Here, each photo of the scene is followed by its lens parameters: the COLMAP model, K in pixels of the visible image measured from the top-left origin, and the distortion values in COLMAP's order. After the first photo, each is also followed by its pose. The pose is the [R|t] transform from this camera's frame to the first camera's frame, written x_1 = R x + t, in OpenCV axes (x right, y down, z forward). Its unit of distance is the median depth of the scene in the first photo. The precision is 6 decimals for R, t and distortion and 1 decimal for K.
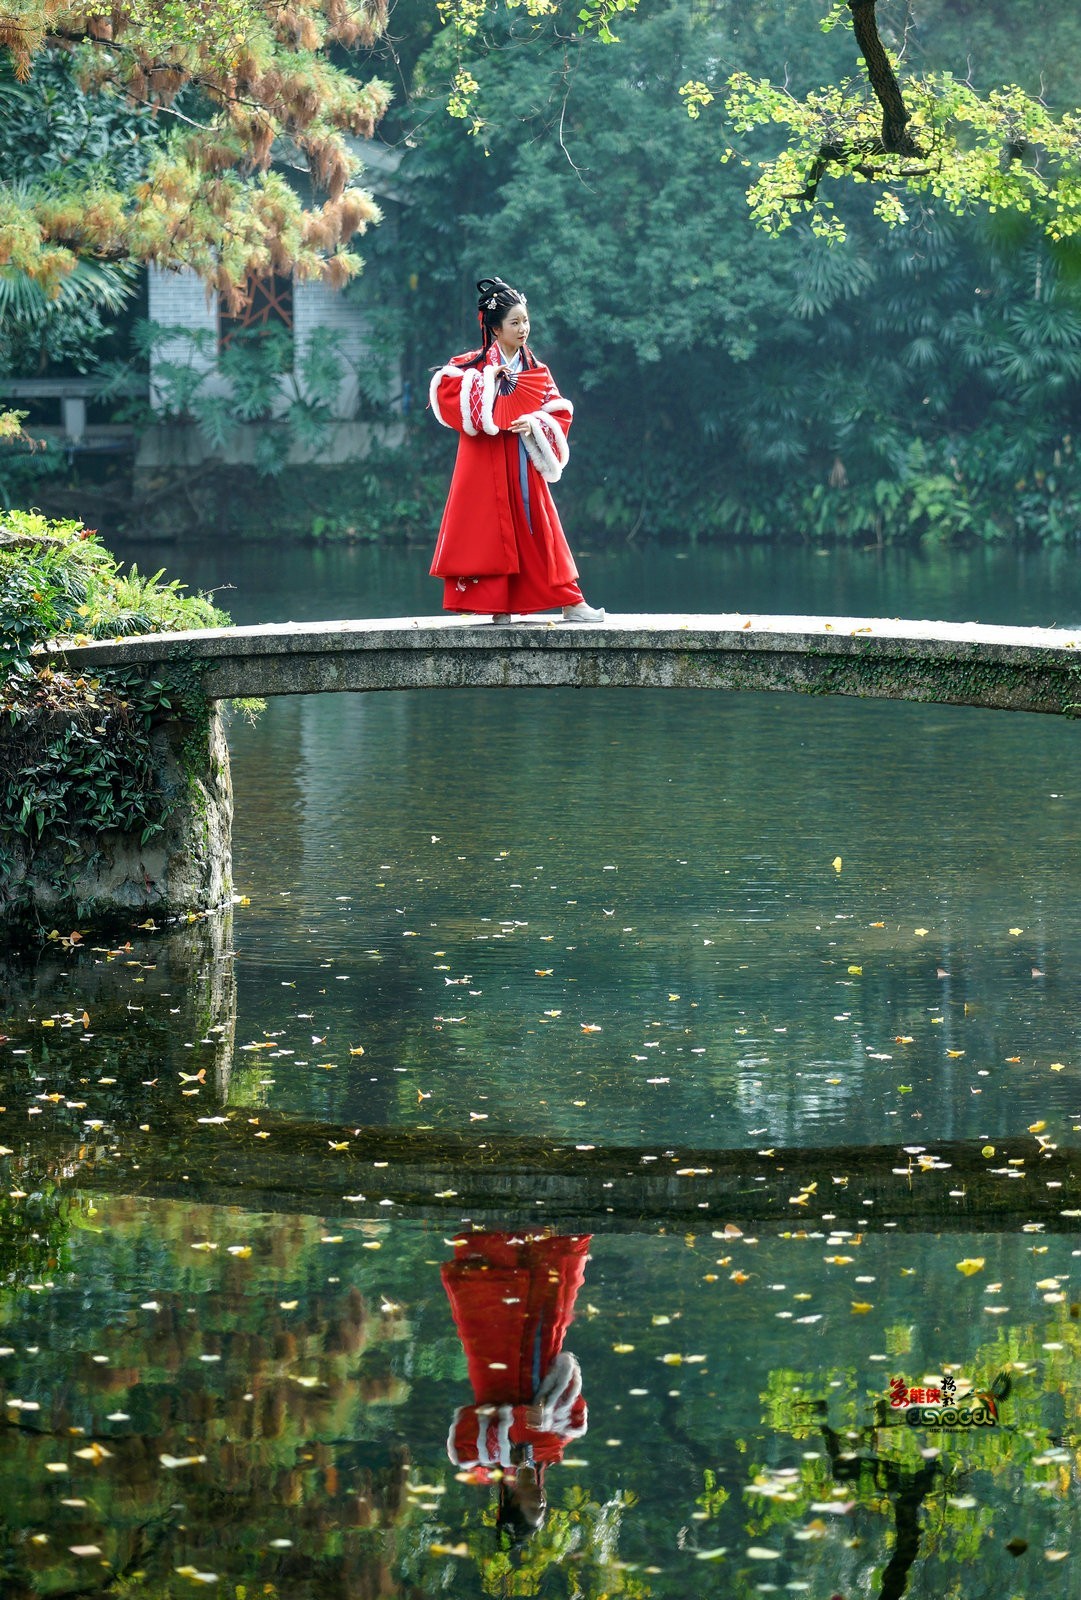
lens RADIAL K [[5298.6, 0, 490.8], [0, 5298.6, 668.5], [0, 0, 1]] dist [0.010825, 0.187074]
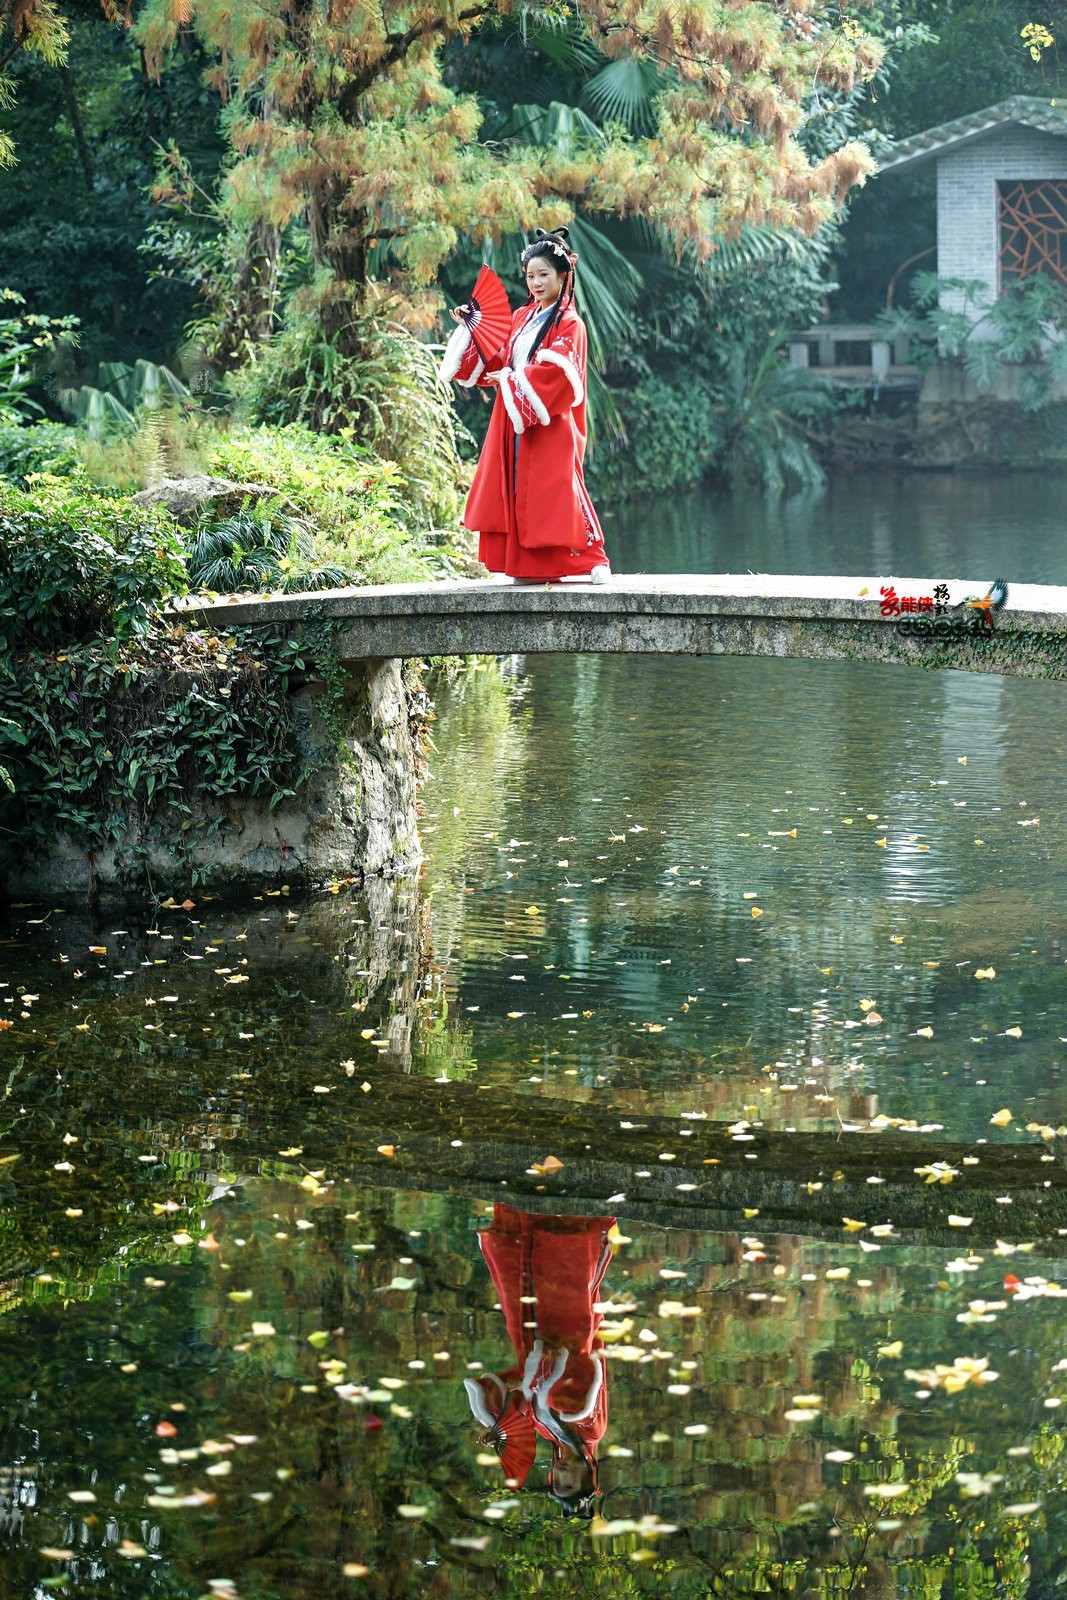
lens RADIAL K [[4279.5, 0, 533.5], [0, 4279.5, 800.0], [0, 0, 1]] dist [-0.241973, 0.739876]
pose [[0.974369, 0.021151, -0.223958, 0.156373], [-0.008414, 0.998300, 0.057673, -0.014133], [0.224797, -0.054310, 0.972891, 0.249403]]
